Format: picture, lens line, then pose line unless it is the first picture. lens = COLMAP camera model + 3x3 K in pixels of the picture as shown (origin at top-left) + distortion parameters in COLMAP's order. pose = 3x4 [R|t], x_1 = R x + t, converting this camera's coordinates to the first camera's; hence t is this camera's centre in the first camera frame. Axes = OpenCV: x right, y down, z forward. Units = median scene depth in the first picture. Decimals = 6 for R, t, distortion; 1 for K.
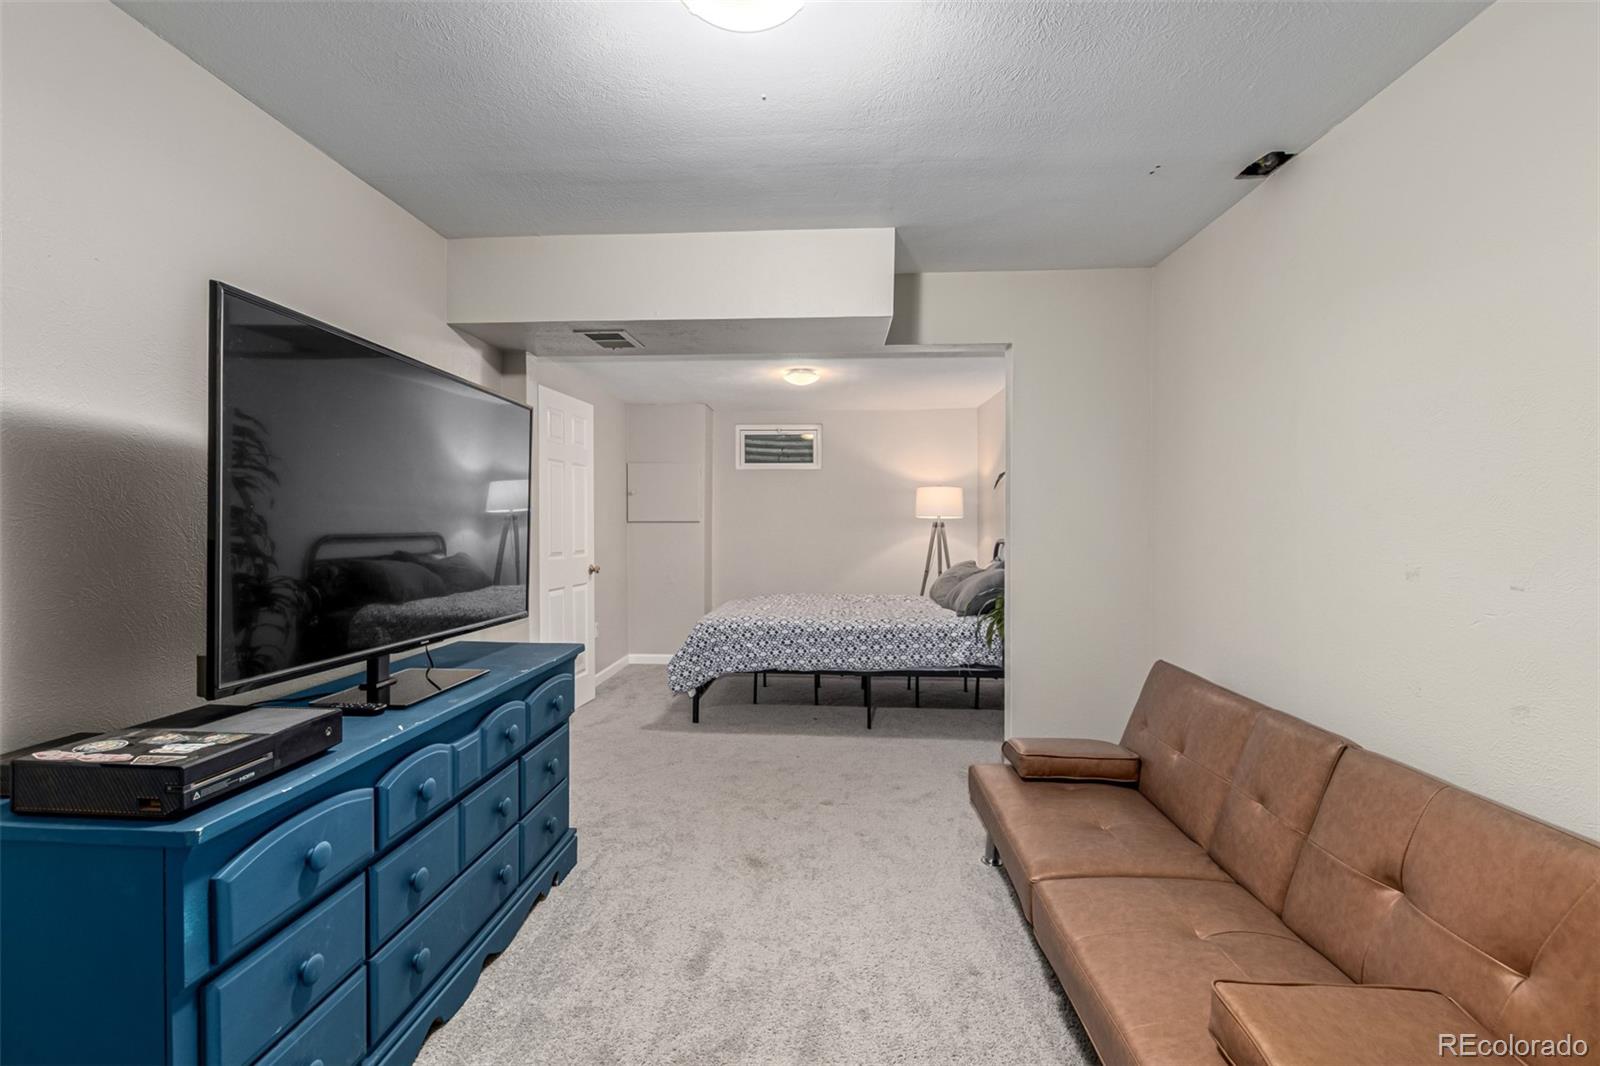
lens RADIAL K [[730.3, 0, 822.6], [0, 730.3, 521.3], [0, 0, 1]] dist [0.000135, -0.000627]
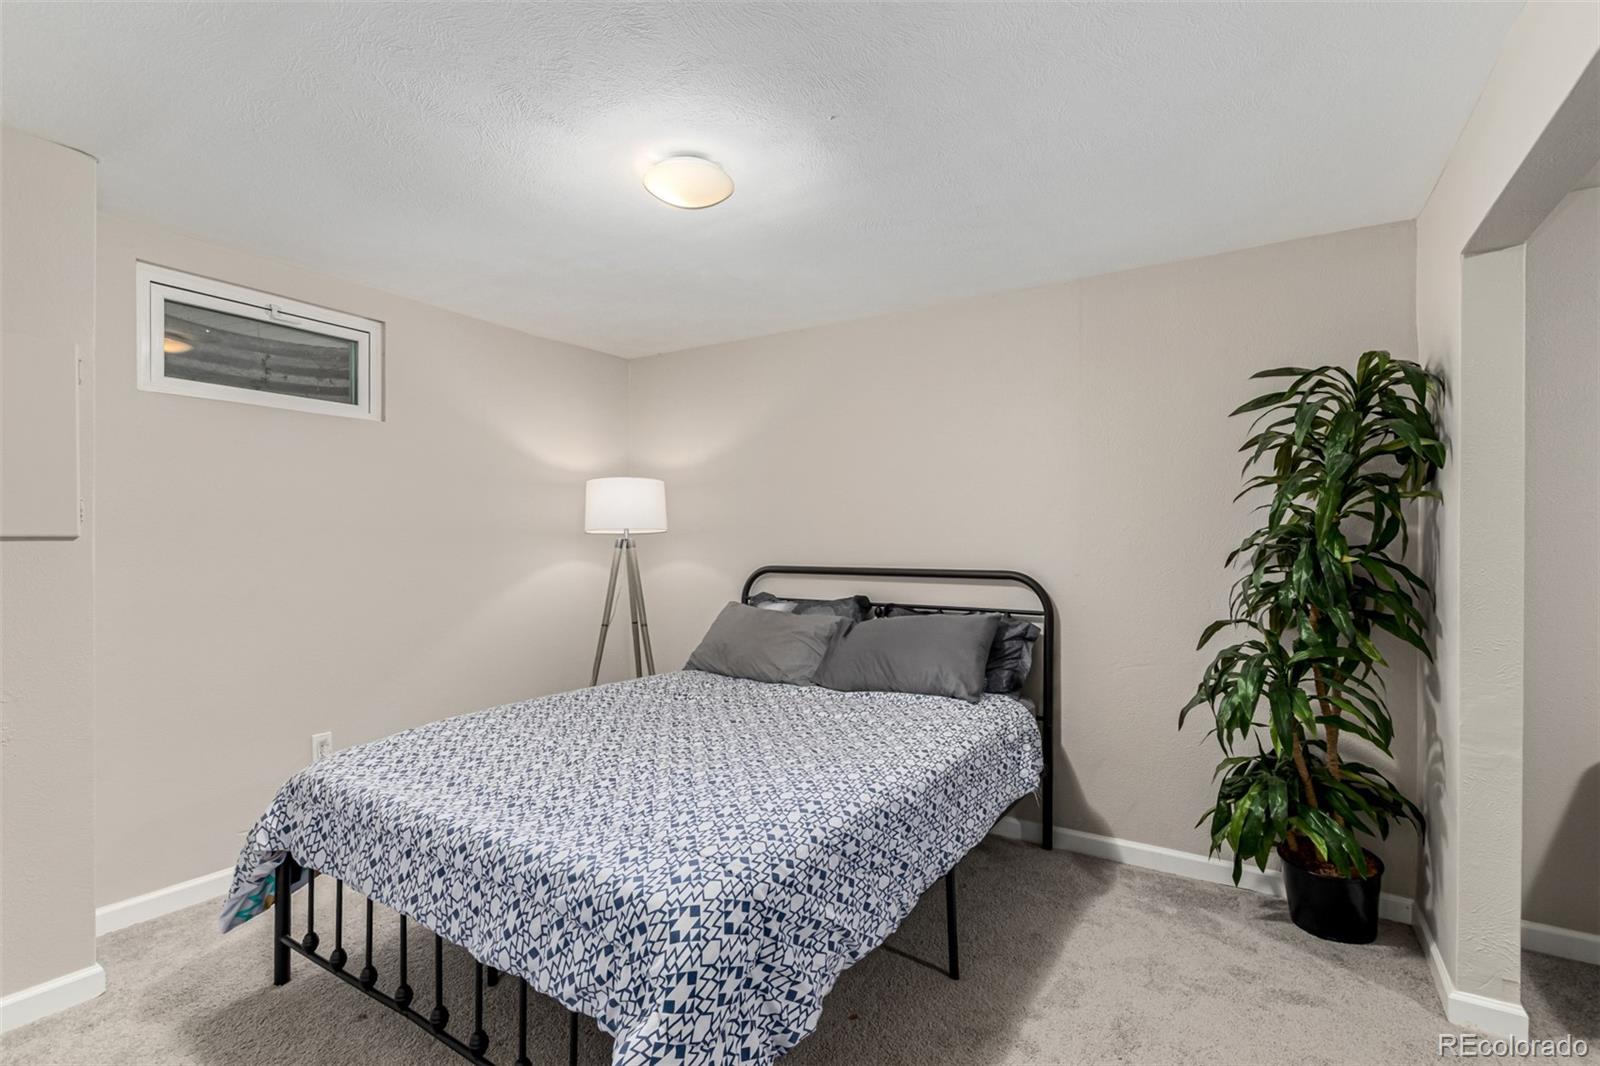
lens RADIAL K [[730.3, 0, 822.6], [0, 730.3, 521.3], [0, 0, 1]] dist [0.000135, -0.000627]
pose [[0.500904, 0.014280, 0.865385, -0.406382], [-0.003853, 0.999891, -0.014269, -0.006964], [-0.865494, 0.003813, 0.500904, 0.860225]]
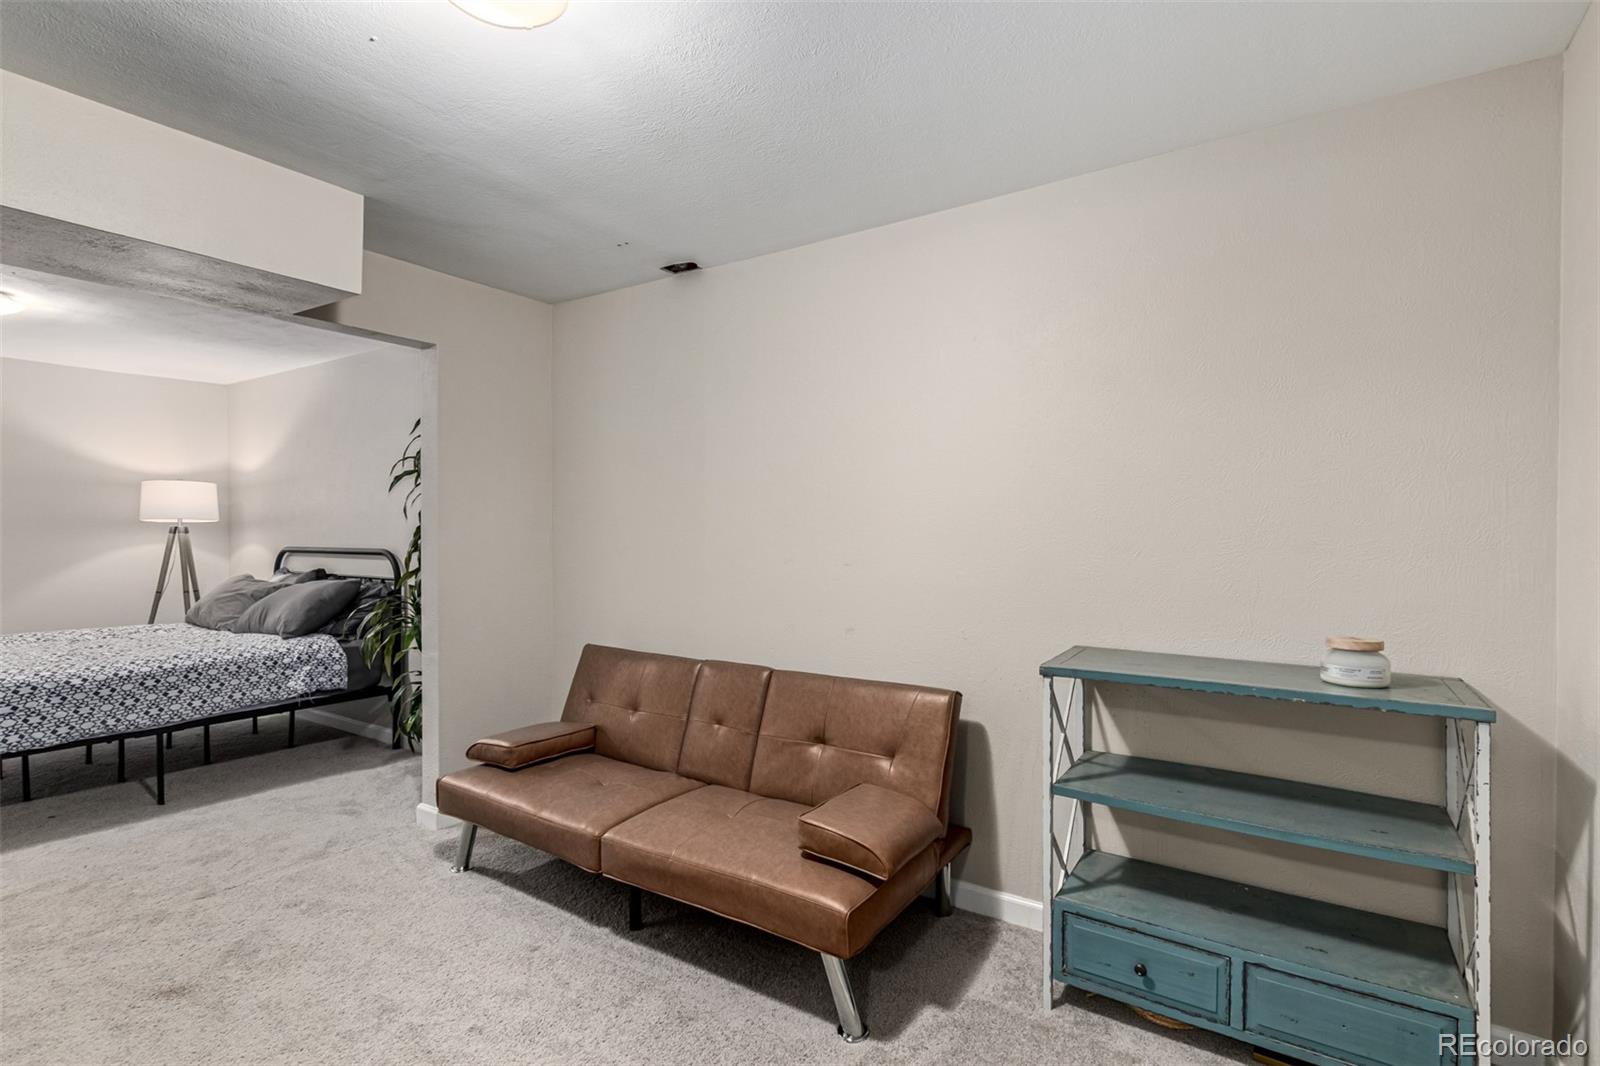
lens RADIAL K [[730.3, 0, 822.6], [0, 730.3, 521.3], [0, 0, 1]] dist [0.000135, -0.000627]
pose [[0.504631, 0.012783, 0.863241, -0.246995], [-0.005452, 0.999918, -0.011620, 0.001129], [-0.863318, 0.001158, 0.504659, 0.045946]]
